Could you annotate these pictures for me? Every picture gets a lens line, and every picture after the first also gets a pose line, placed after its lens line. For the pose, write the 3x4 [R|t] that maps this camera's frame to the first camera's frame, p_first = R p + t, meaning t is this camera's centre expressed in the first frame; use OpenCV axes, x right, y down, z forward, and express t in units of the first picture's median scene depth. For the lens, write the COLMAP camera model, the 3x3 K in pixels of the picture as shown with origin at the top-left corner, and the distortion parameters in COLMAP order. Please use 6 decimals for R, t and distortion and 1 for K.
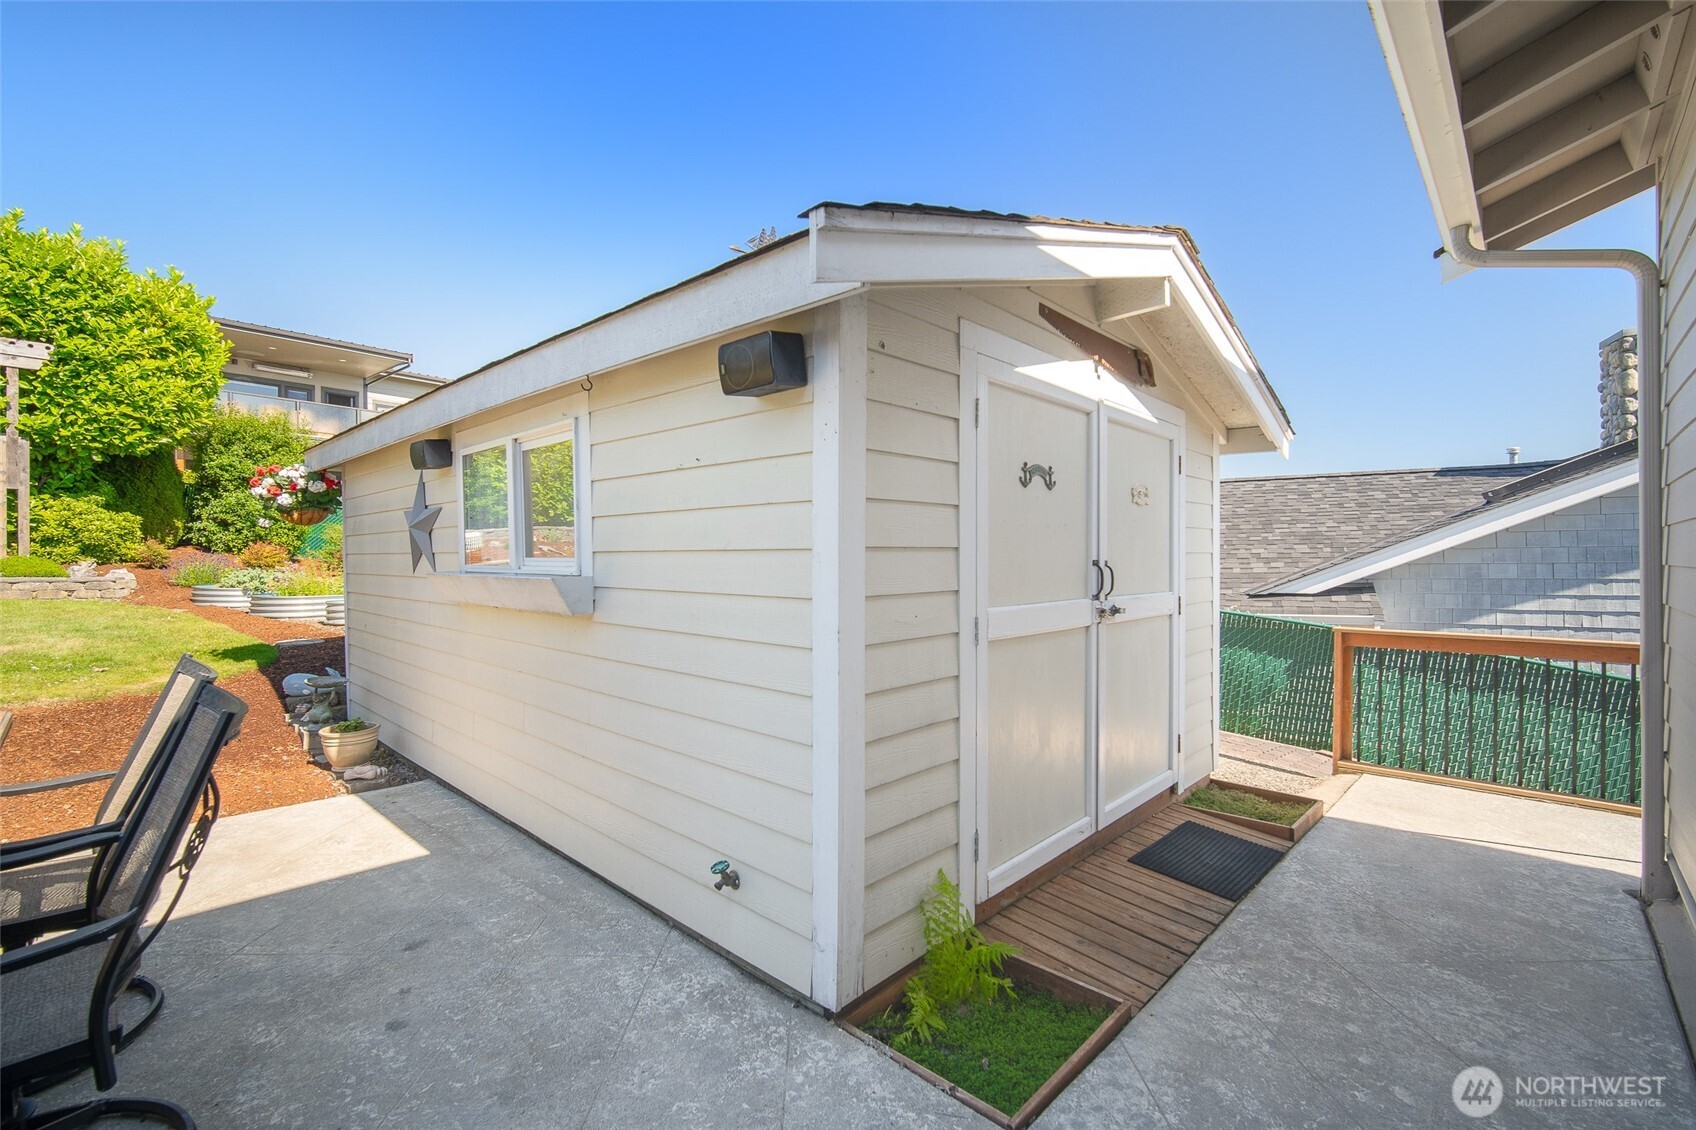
lens RADIAL K [[740.7, 0, 847.8], [0, 740.7, 551.7], [0, 0, 1]] dist [-0.013794, 0.004964]
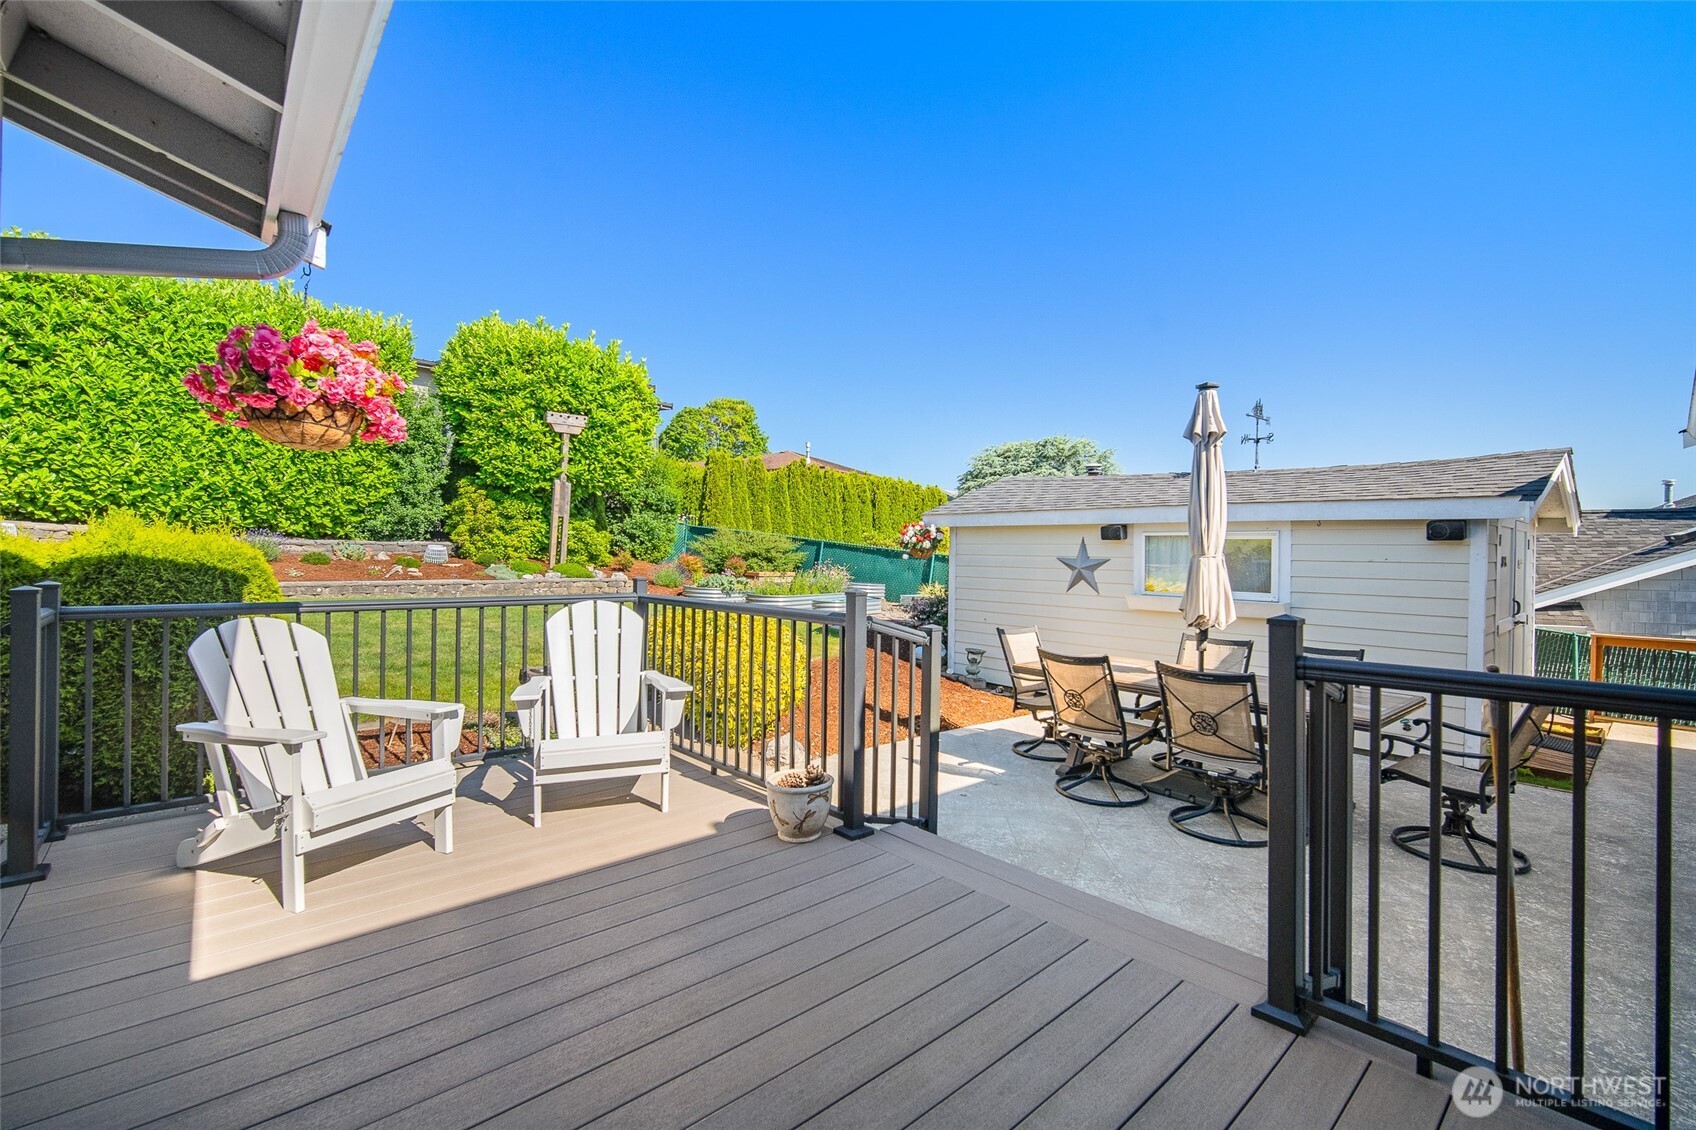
lens RADIAL K [[740.7, 0, 847.8], [0, 740.7, 551.7], [0, 0, 1]] dist [-0.013794, 0.004964]
pose [[0.996320, 0.015553, -0.084285, -0.451184], [-0.014988, 0.999861, 0.007338, -0.035173], [0.084387, -0.006048, 0.996415, -0.406594]]
